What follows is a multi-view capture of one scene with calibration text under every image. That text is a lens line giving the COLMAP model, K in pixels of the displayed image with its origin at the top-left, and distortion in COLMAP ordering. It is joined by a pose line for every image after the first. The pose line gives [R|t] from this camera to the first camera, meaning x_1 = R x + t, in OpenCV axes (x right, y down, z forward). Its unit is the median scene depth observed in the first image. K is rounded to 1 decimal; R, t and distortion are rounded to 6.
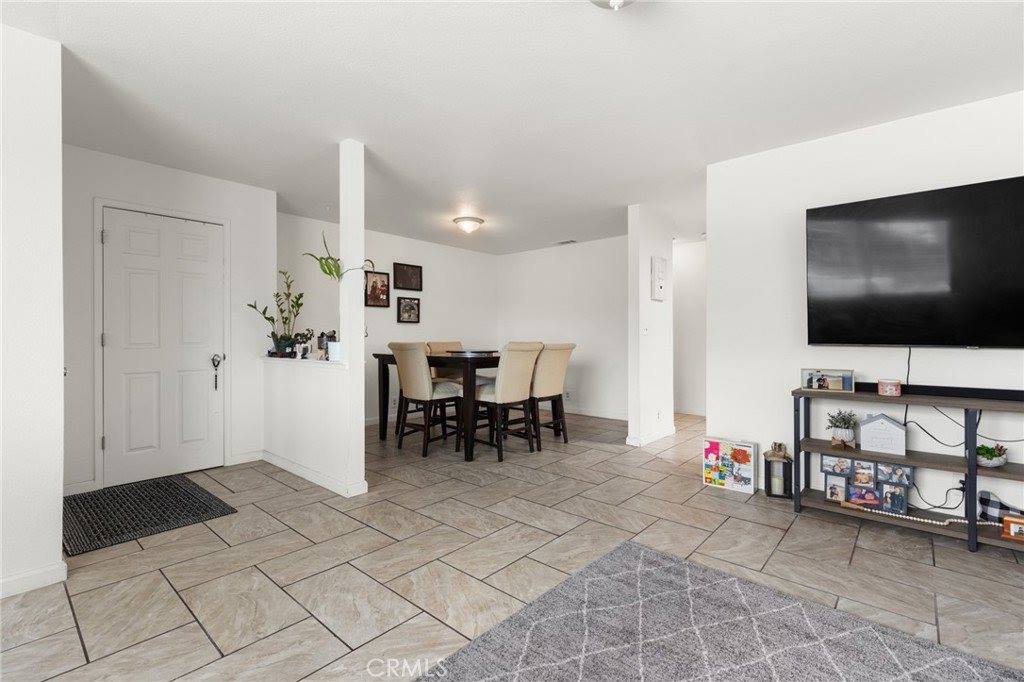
lens RADIAL K [[462.2, 0, 511.4], [0, 462.2, 336.6], [0, 0, 1]] dist [-0.000346, -0.000044]
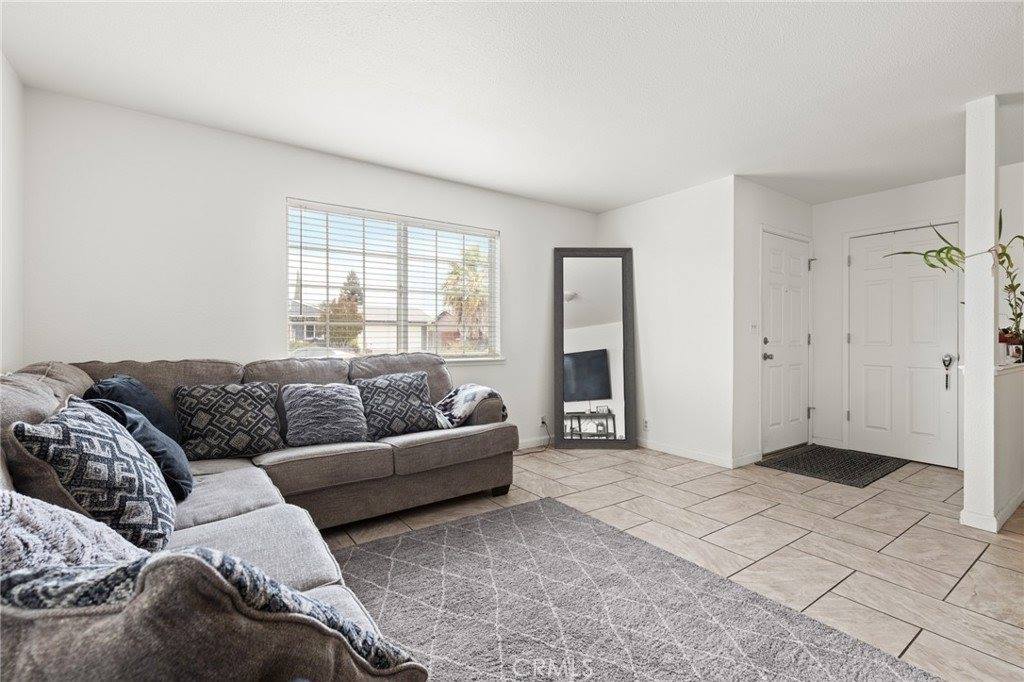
lens RADIAL K [[462.2, 0, 512.5], [0, 462.2, 338.5], [0, 0, 1]] dist [-0.000346, -0.000044]
pose [[-0.234829, 0.007453, -0.972008, 0.783252], [-0.001649, 0.999966, 0.008066, -0.002391], [0.972035, 0.003497, -0.234809, 0.449852]]
